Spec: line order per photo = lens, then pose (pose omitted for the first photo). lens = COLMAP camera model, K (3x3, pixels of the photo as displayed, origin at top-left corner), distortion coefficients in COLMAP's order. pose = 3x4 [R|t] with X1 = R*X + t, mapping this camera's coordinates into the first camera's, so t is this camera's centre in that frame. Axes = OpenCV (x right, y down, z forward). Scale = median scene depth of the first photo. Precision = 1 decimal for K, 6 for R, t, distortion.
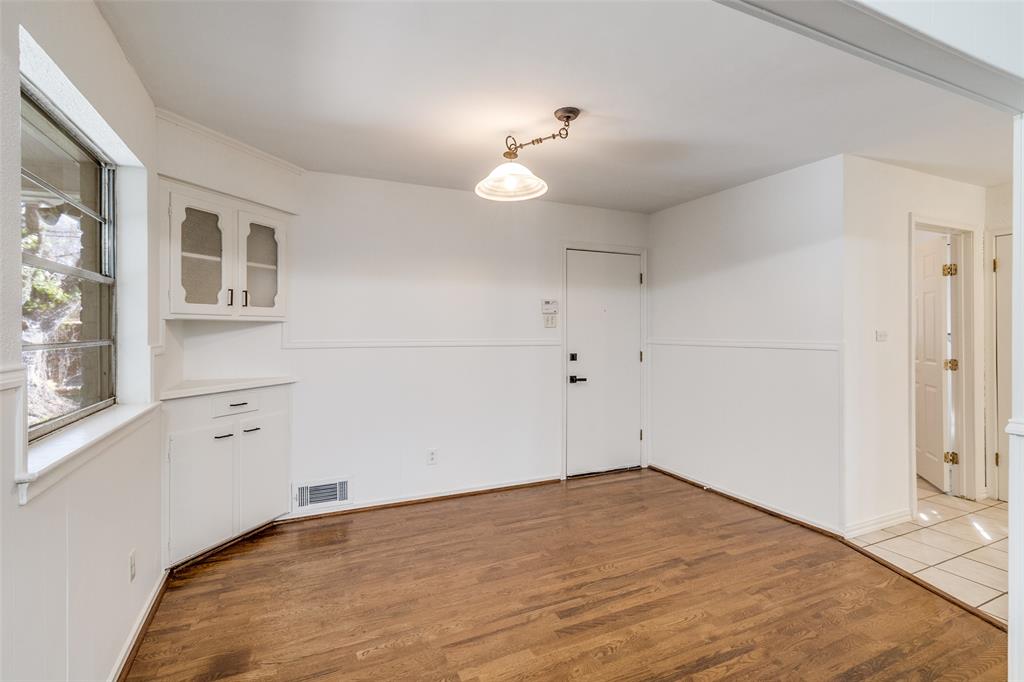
lens RADIAL K [[484.4, 0, 512.1], [0, 484.4, 325.6], [0, 0, 1]] dist [0.000468, 0.000111]
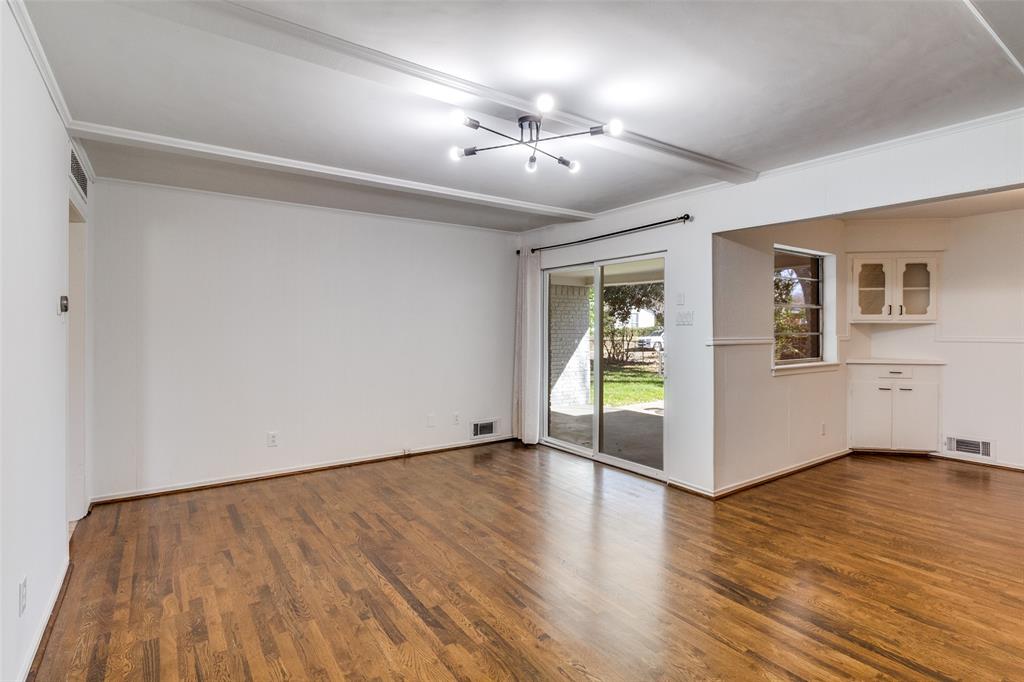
lens RADIAL K [[507.3, 0, 512.0], [0, 507.3, 341.0], [0, 0, 1]] dist [-0.000343, -0.000054]
pose [[0.174807, 0.024865, -0.984289, 0.964393], [0.003973, 0.999655, 0.025959, 0.000428], [0.984595, -0.008449, 0.174648, -0.646052]]
